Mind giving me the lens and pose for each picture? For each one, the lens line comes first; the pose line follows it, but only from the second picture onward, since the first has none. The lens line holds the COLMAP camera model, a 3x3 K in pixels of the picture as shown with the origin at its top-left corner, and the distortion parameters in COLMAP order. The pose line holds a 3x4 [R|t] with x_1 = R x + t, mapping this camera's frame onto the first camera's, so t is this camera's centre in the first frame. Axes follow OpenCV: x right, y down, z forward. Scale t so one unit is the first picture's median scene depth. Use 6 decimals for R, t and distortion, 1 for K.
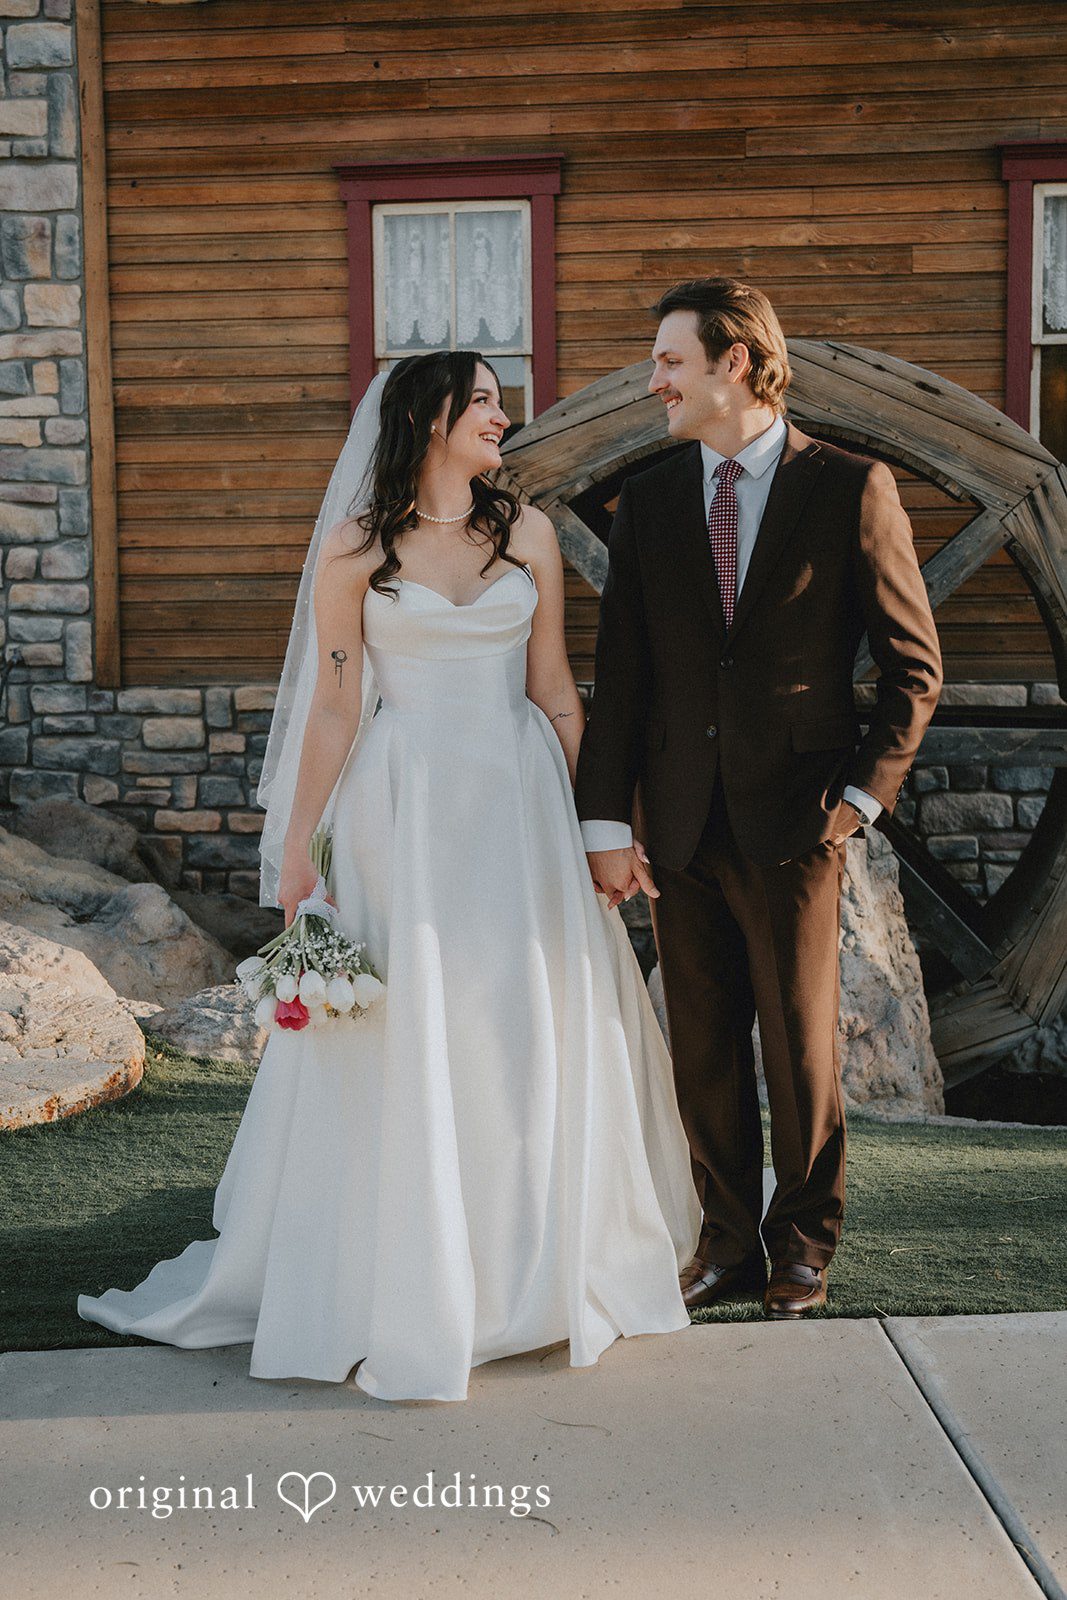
lens RADIAL K [[2225.4, 0, 526.1], [0, 2225.4, 800.0], [0, 0, 1]] dist [-0.026661, 0.194388]
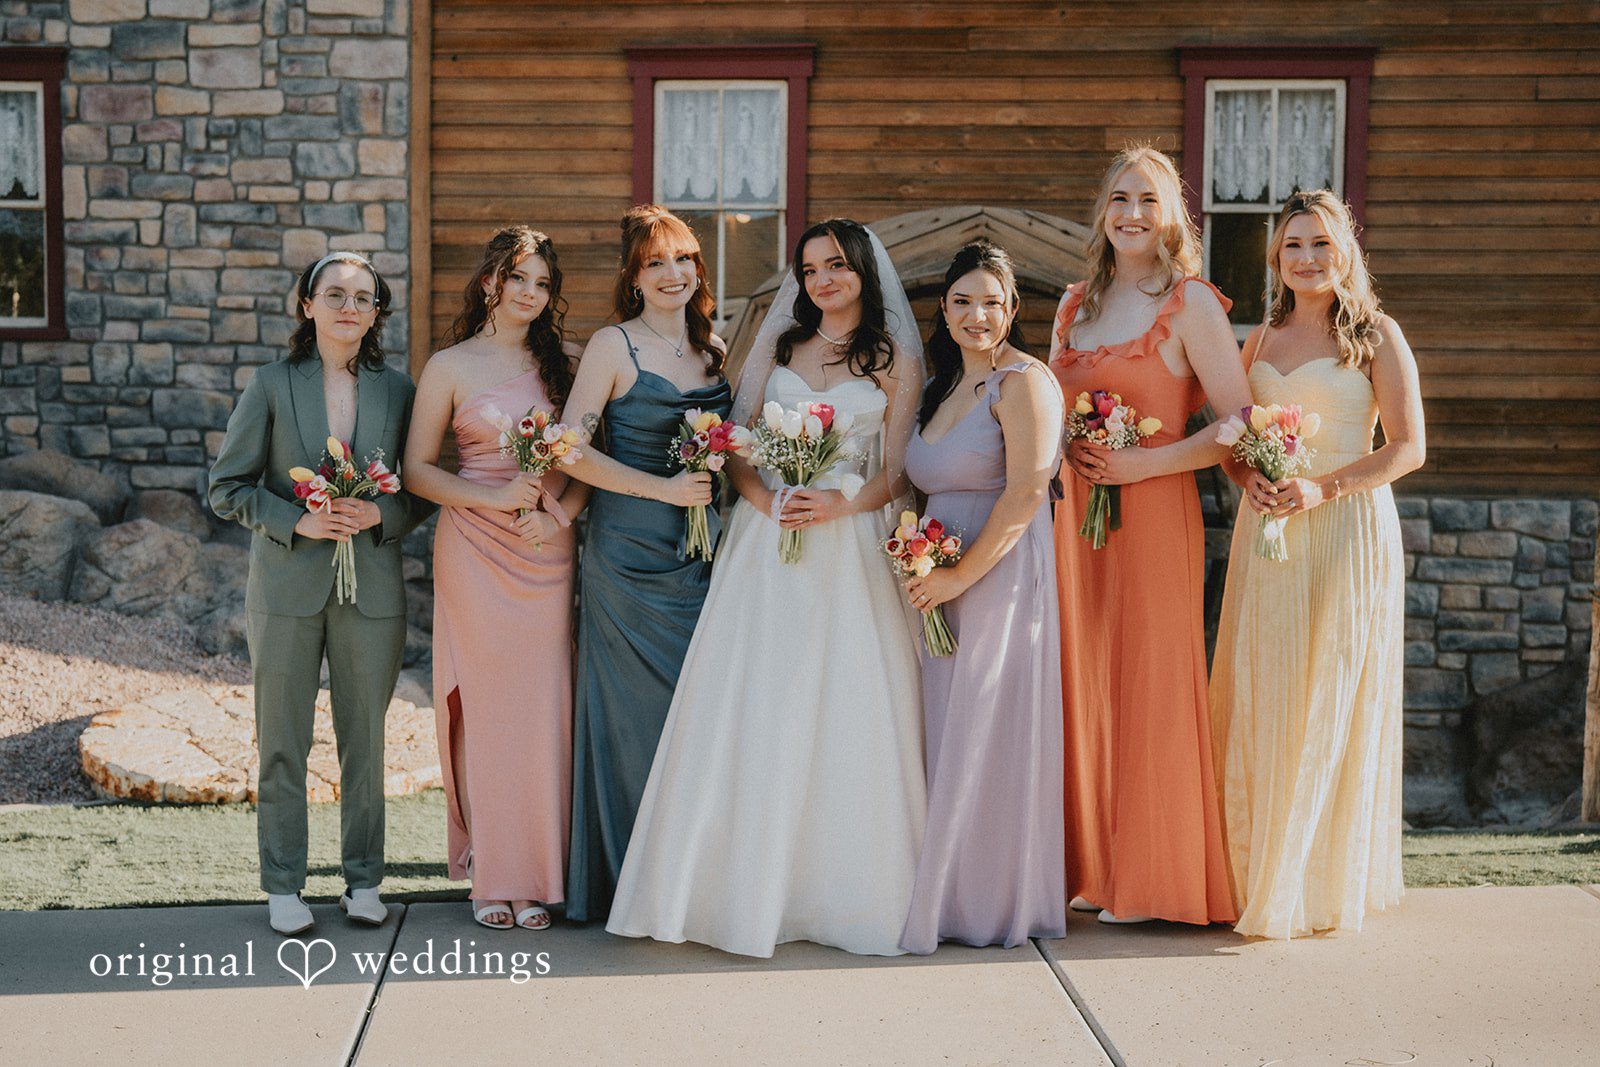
lens RADIAL K [[2225.4, 0, 794.8], [0, 2225.4, 537.7], [0, 0, 1]] dist [-0.026661, 0.194388]
pose [[0.999668, 0.023390, 0.010807, -0.001308], [-0.022946, 0.998954, -0.039545, 0.022173], [-0.011720, 0.039284, 0.999159, -0.182545]]
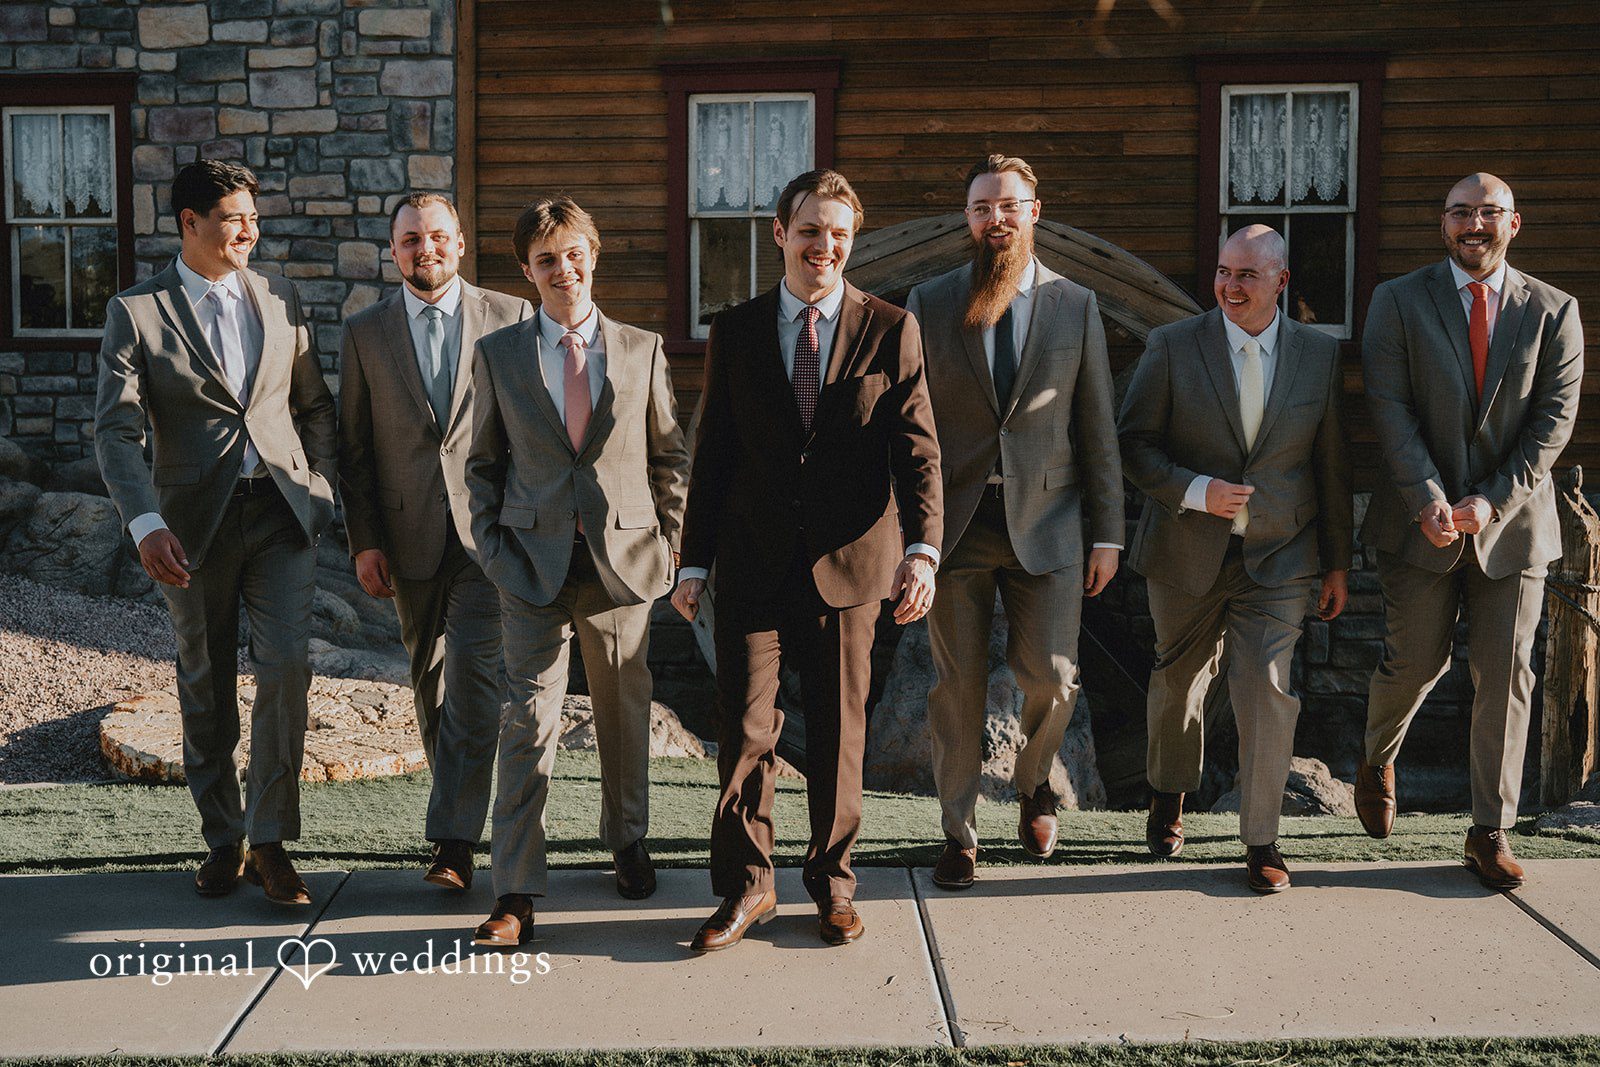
lens RADIAL K [[2225.4, 0, 794.8], [0, 2225.4, 537.7], [0, 0, 1]] dist [-0.026661, 0.194388]
pose [[0.998381, 0.019598, -0.053394, 0.061161], [-0.021619, 0.999061, -0.037548, 0.023625], [0.052608, 0.038642, 0.997867, -0.222311]]
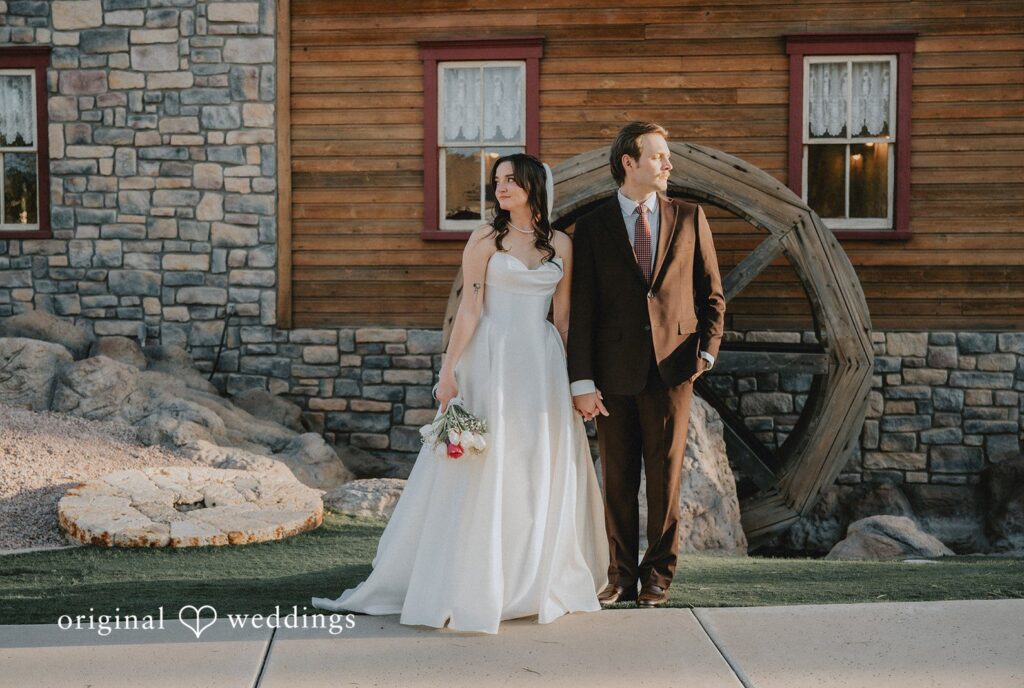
lens RADIAL K [[1435.9, 0, 512.0], [0, 1435.9, 344.0], [0, 0, 1]] dist [-0.019309, 0.151182]
pose [[0.999928, 0.011988, -0.000557, -0.005685], [-0.012001, 0.998515, -0.053136, 0.021325], [-0.000081, 0.053139, 0.998587, -0.149613]]
